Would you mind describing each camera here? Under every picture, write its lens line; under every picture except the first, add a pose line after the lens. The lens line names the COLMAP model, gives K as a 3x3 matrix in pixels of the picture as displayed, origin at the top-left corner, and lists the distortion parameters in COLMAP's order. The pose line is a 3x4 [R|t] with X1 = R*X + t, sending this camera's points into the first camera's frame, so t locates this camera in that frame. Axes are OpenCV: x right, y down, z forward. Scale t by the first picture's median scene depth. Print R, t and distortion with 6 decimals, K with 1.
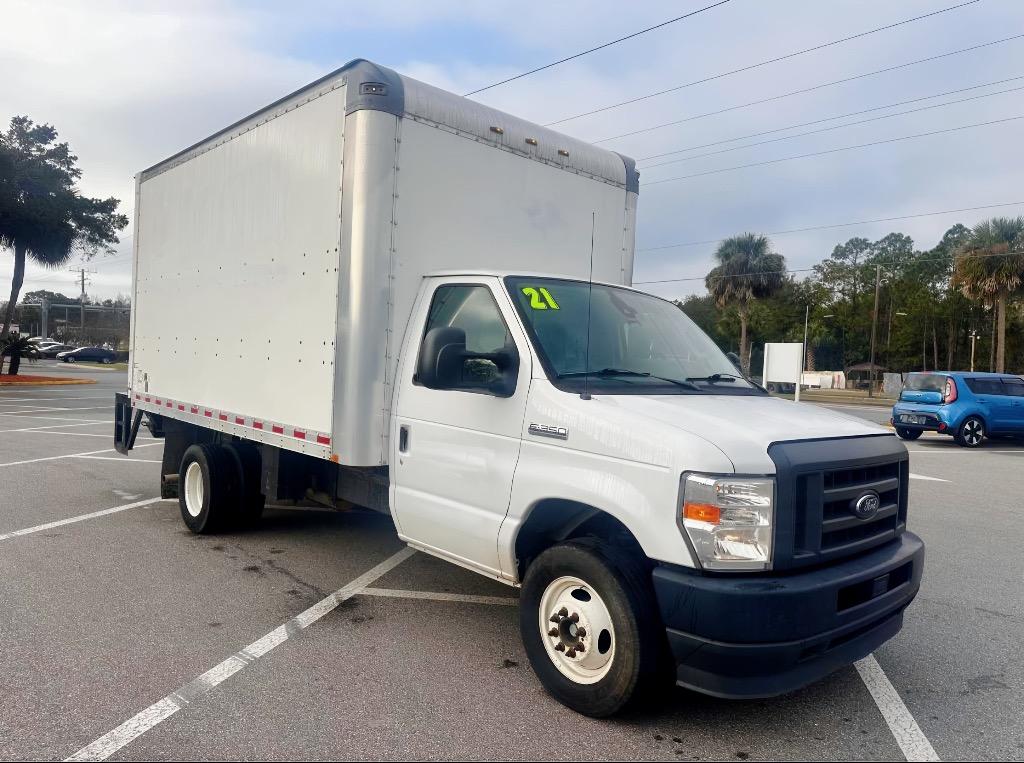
lens RADIAL K [[778.1, 0, 510.7], [0, 778.1, 380.6], [0, 0, 1]] dist [0.047229, -0.054782]
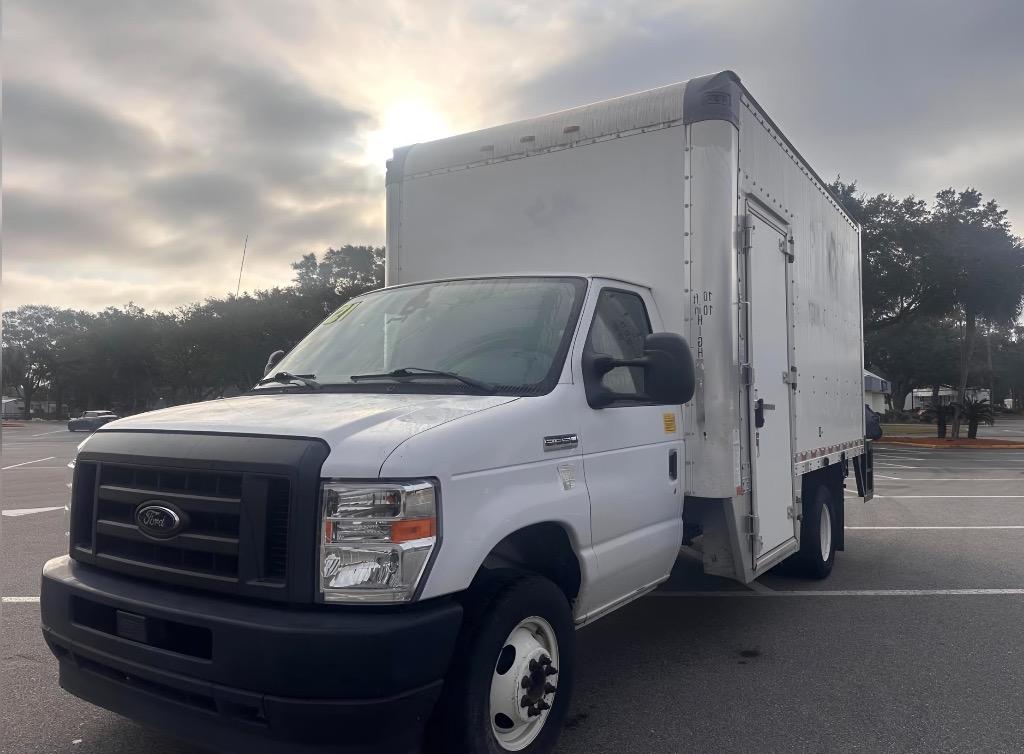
lens RADIAL K [[786.8, 0, 512.0], [0, 786.8, 377.0], [0, 0, 1]] dist [-0.001430, -0.001569]
pose [[0.196570, -0.086969, -0.976625, 0.263275], [-0.014878, 0.995679, -0.091660, 0.016725], [0.980377, 0.032548, 0.194427, 0.238123]]
